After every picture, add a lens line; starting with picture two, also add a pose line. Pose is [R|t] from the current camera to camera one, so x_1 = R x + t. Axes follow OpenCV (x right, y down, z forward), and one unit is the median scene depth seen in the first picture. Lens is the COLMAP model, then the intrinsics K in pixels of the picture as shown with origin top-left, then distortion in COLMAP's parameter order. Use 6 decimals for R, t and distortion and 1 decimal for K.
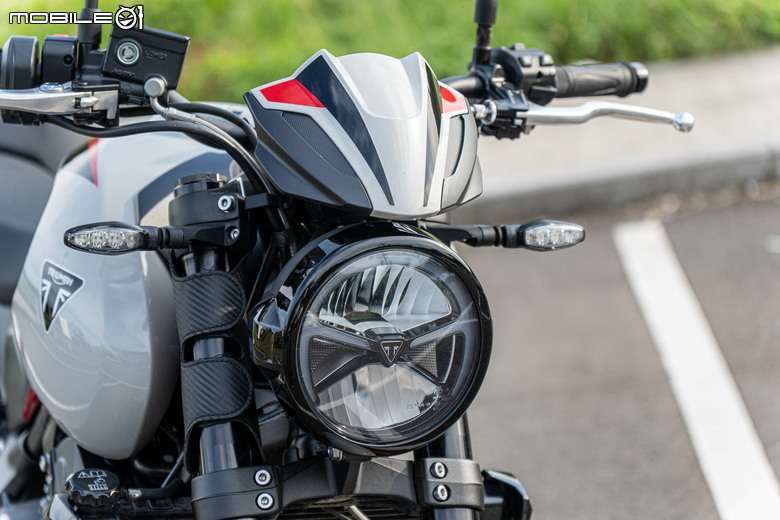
lens RADIAL K [[2468.8, 0, 390.1], [0, 2468.8, 258.9], [0, 0, 1]] dist [0.015229, 0.000000]
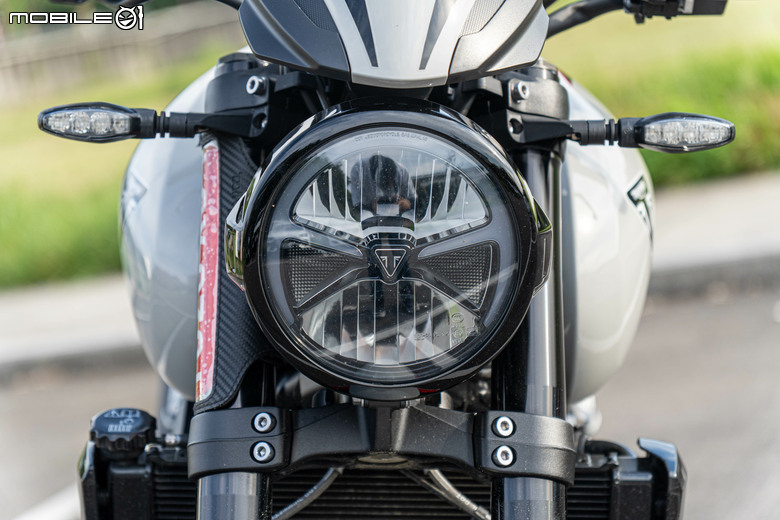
lens RADIAL K [[2017.4, 0, 389.6], [0, 2017.4, 262.6], [0, 0, 1]] dist [0.093614, 0.000000]
pose [[0.929990, 0.018257, -0.367131, 0.220647], [-0.027054, 0.999457, -0.018830, 0.047210], [0.366588, 0.027444, 0.929979, 0.398450]]
